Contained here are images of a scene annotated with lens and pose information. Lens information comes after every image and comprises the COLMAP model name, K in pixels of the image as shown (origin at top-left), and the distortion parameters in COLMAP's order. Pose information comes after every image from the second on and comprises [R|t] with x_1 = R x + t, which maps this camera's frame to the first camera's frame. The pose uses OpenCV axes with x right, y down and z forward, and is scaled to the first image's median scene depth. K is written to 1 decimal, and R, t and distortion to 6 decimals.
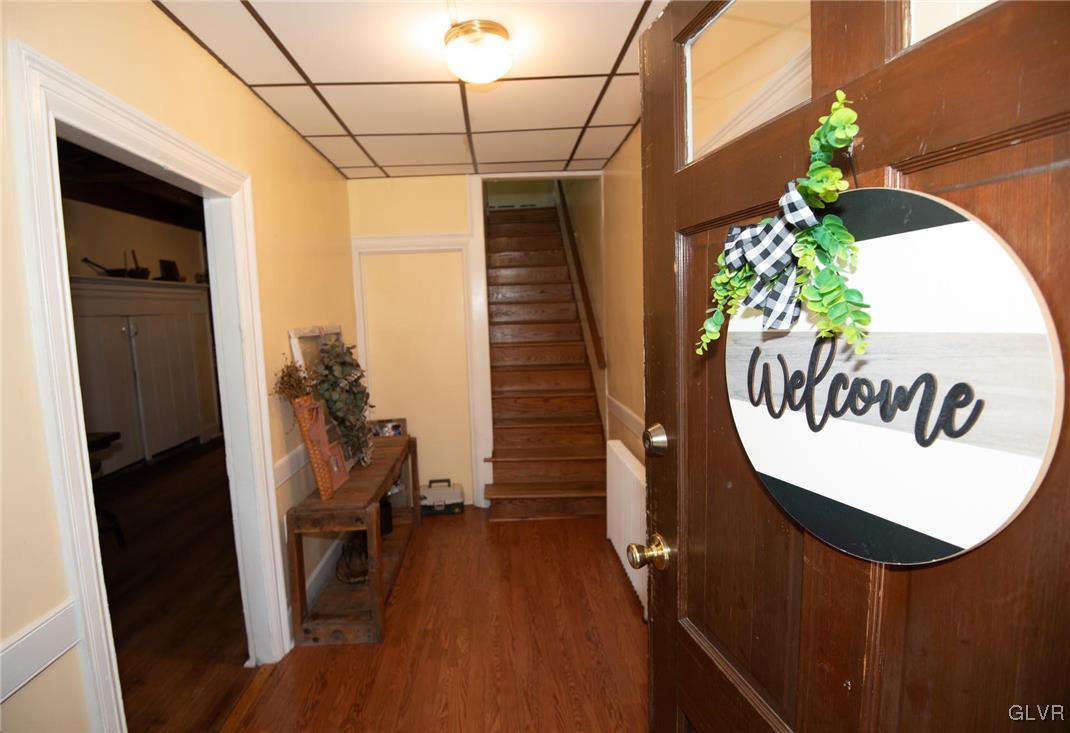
lens RADIAL K [[516.3, 0, 530.9], [0, 516.3, 364.9], [0, 0, 1]] dist [-0.003629, -0.000573]
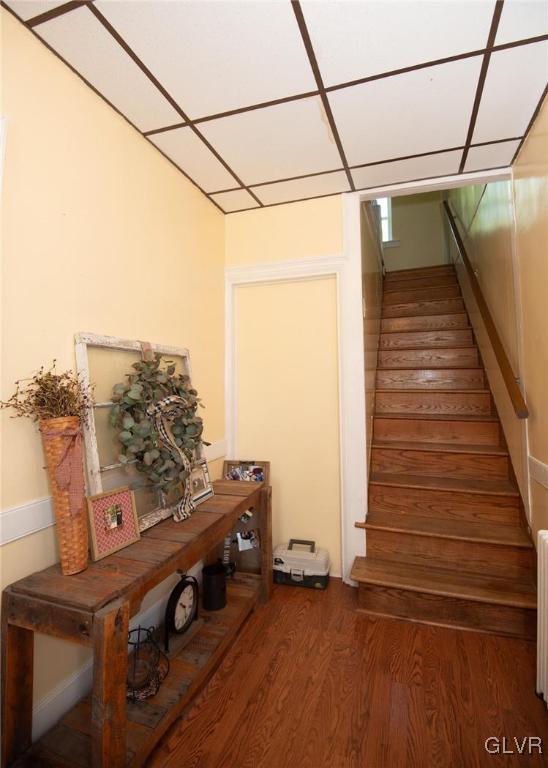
lens RADIAL K [[374.9, 0, 286.2], [0, 374.9, 358.6], [0, 0, 1]] dist [-0.028377, -0.001754]
pose [[0.928153, -0.000589, -0.372200, 0.026255], [-0.061618, 0.985957, -0.155219, 0.025700], [0.367064, 0.167001, 0.915082, 0.391465]]
